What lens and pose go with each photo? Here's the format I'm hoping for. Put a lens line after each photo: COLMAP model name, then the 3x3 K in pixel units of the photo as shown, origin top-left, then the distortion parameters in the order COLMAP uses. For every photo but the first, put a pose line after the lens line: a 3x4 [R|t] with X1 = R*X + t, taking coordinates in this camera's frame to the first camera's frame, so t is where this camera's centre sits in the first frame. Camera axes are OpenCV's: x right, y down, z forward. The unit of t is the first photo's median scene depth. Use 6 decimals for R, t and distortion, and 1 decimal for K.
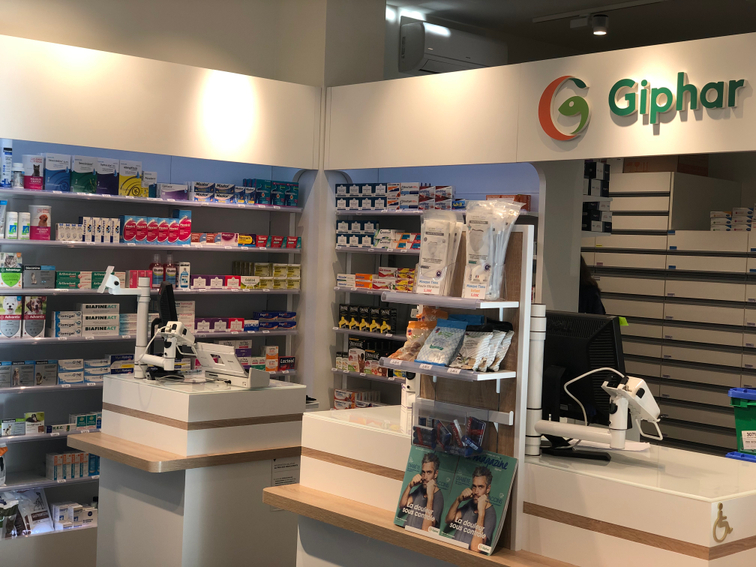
lens RADIAL K [[1120.3, 0, 378.0], [0, 1120.3, 283.5], [0, 0, 1]] dist [0.104032, -0.110484]
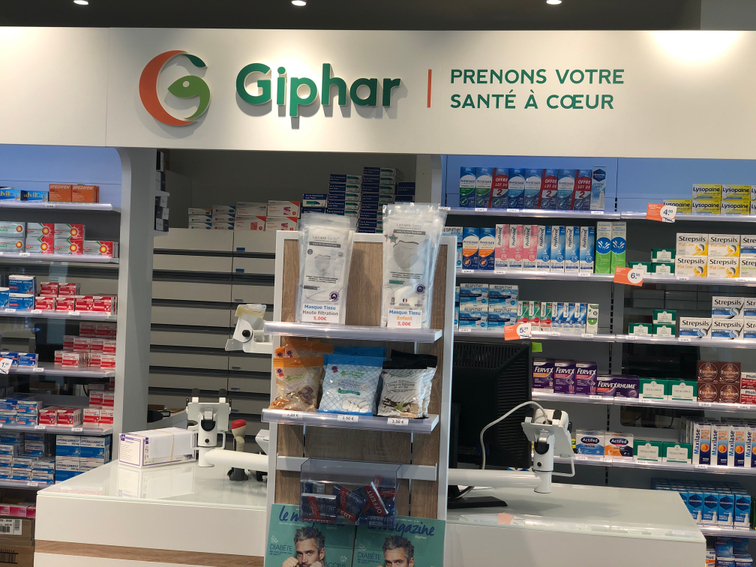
lens RADIAL K [[1120.3, 0, 378.0], [0, 1120.3, 283.5], [0, 0, 1]] dist [0.104032, -0.110484]
pose [[0.780711, -0.015473, 0.624701, -0.285515], [0.008552, 0.999864, 0.014077, -0.019806], [-0.624834, -0.005648, 0.780737, 0.261190]]
